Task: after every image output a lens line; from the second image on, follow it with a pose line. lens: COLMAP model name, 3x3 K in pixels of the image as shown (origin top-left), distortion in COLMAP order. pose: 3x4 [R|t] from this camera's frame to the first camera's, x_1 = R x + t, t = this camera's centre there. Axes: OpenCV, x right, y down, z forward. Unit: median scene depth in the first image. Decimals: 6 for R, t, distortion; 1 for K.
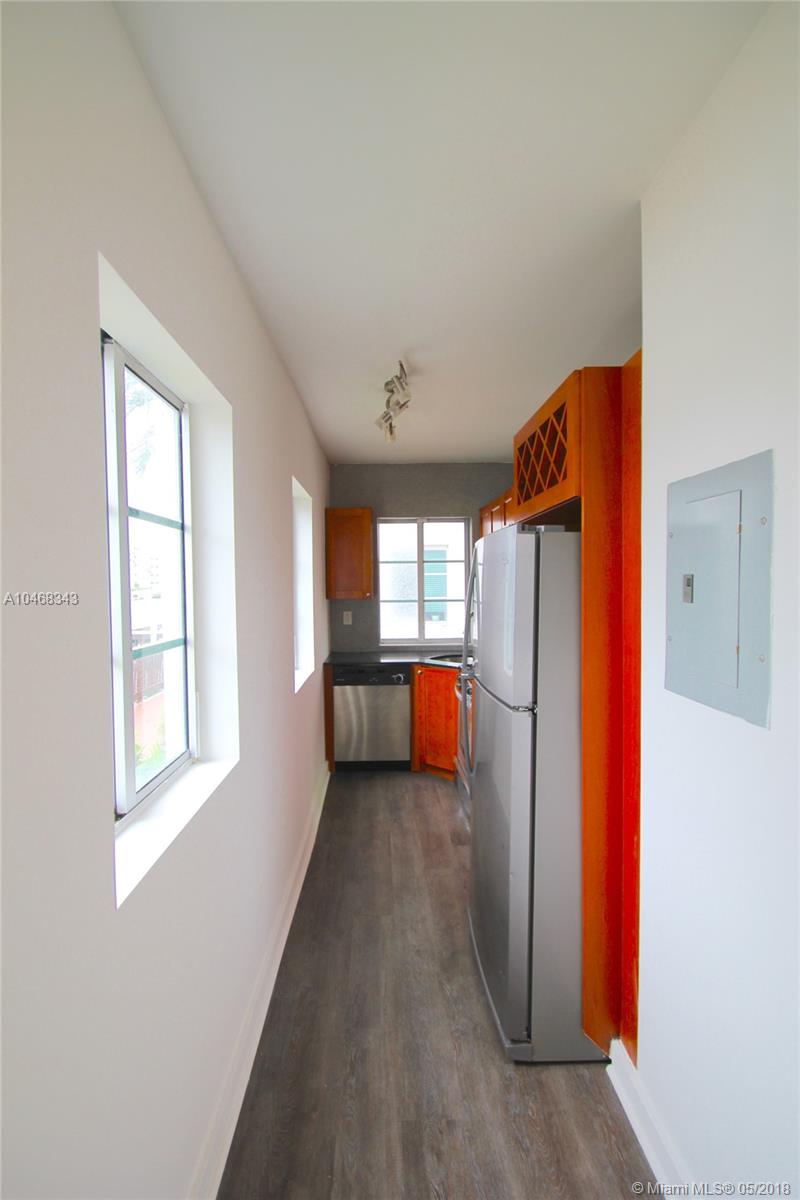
lens RADIAL K [[555.0, 0, 394.6], [0, 555.0, 600.7], [0, 0, 1]] dist [0.013553, -0.018251]
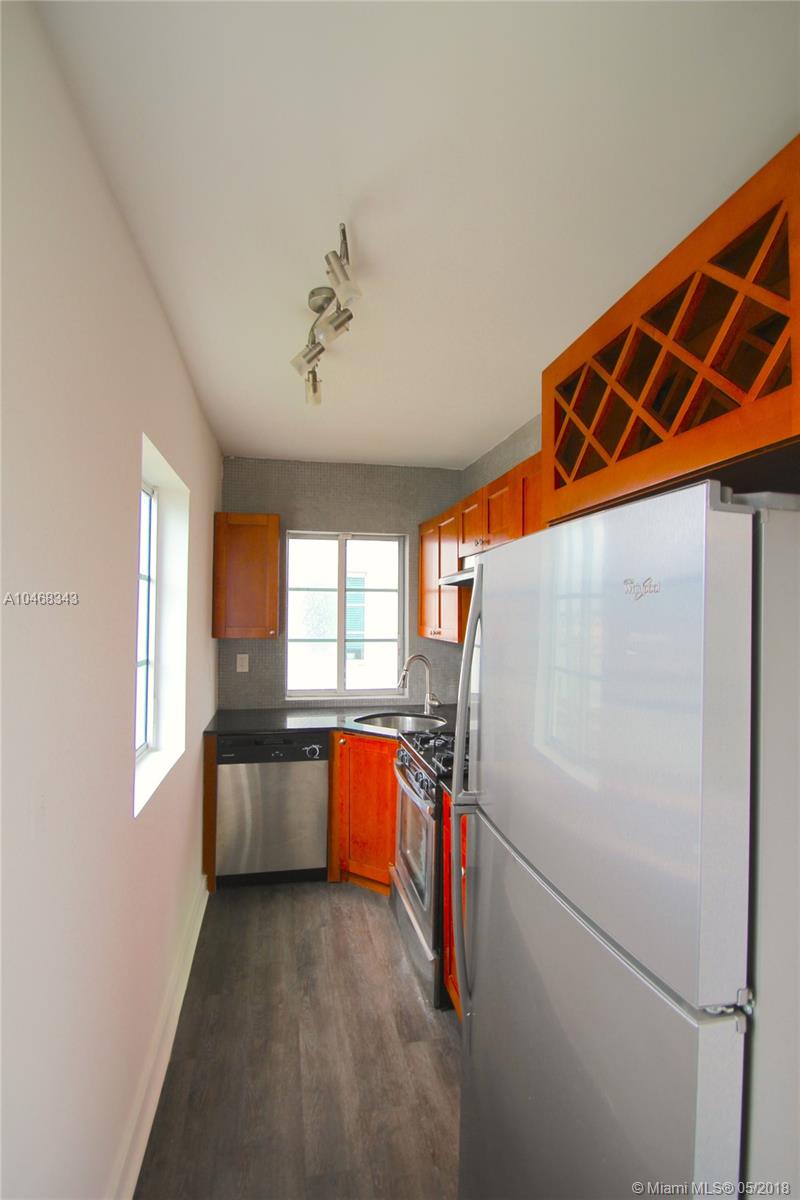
lens RADIAL K [[555.0, 0, 392.6], [0, 555.0, 599.5], [0, 0, 1]] dist [0.013553, -0.018251]
pose [[0.985858, 0.022098, 0.166118, -0.014248], [-0.012771, 0.998292, -0.057006, -0.015530], [-0.167094, 0.054078, 0.984457, 0.265972]]
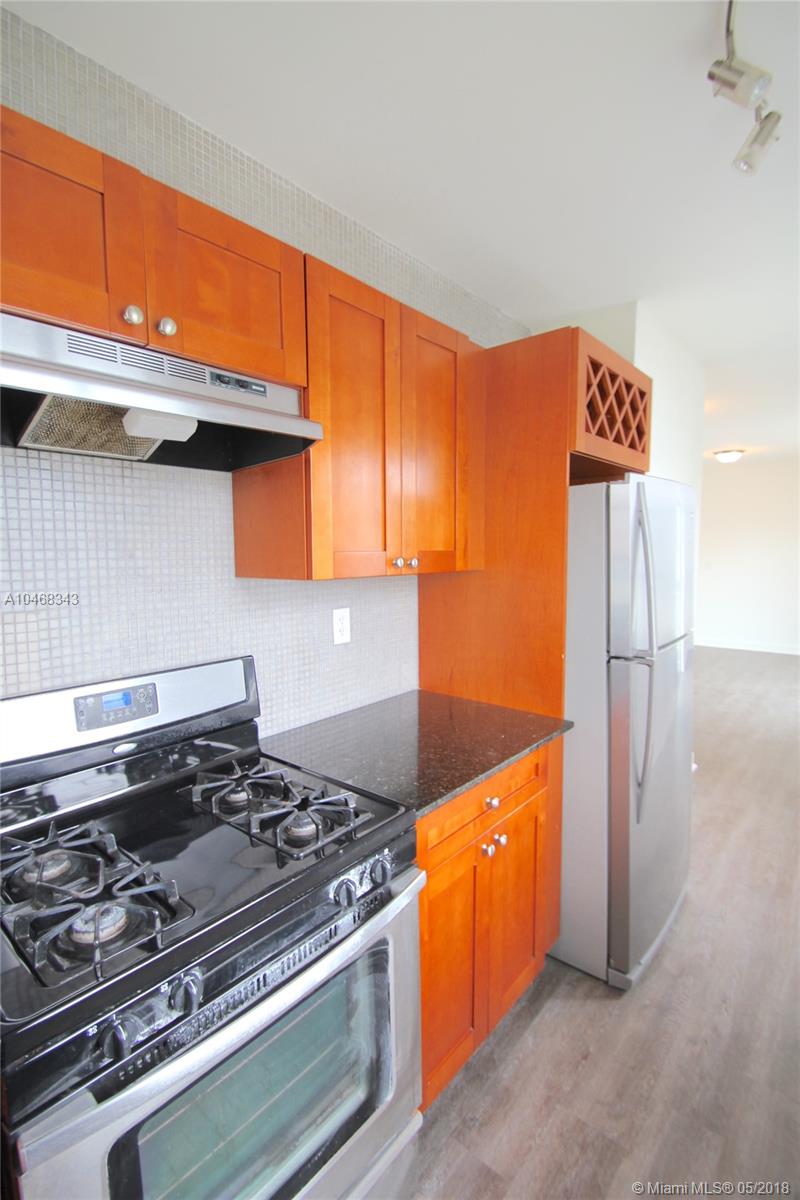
lens RADIAL K [[555.0, 0, 391.3], [0, 555.0, 601.7], [0, 0, 1]] dist [0.013553, -0.018251]
pose [[-0.736453, -0.047103, 0.674846, -0.058517], [0.040618, 0.992694, 0.113614, -0.019037], [-0.675268, 0.111082, -0.729160, 0.954199]]
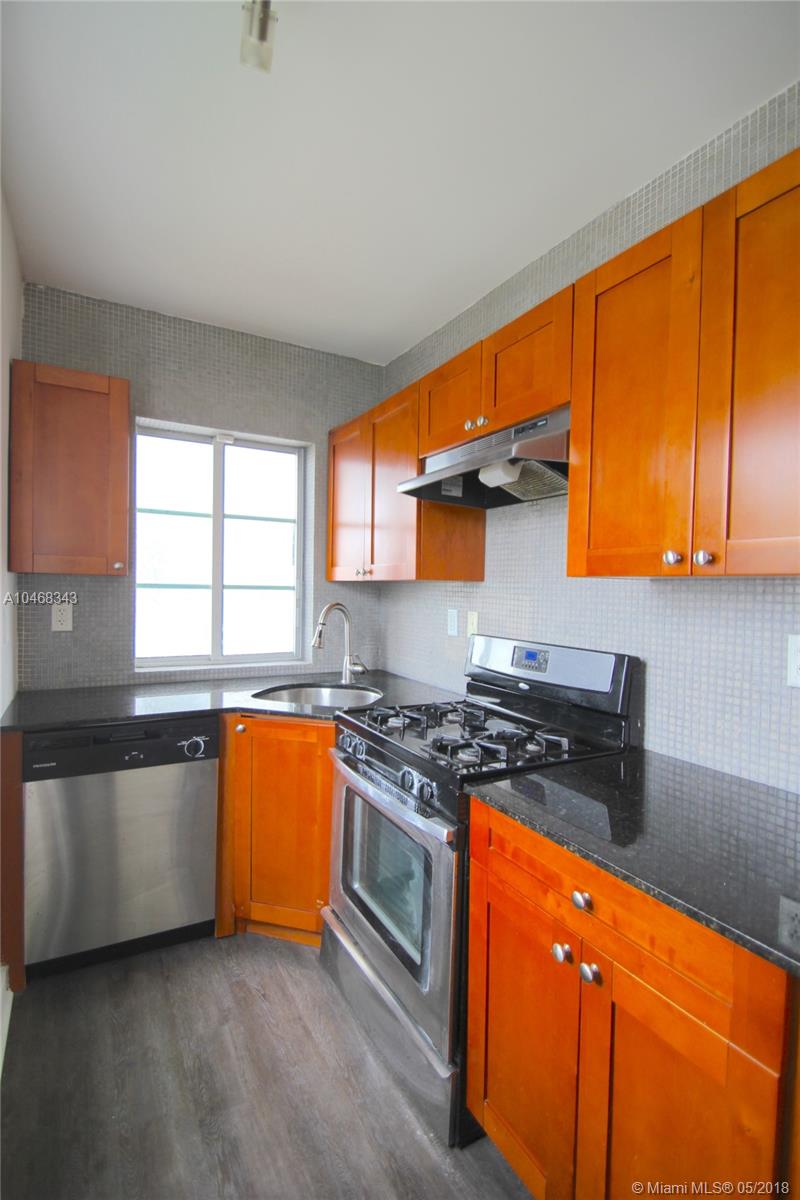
lens RADIAL K [[555.0, 0, 394.8], [0, 555.0, 600.5], [0, 0, 1]] dist [0.013553, -0.018251]
pose [[0.887124, 0.018863, 0.461146, -0.059167], [-0.013730, 0.999801, -0.014484, 0.022924], [-0.461328, 0.006518, 0.887206, 0.509551]]
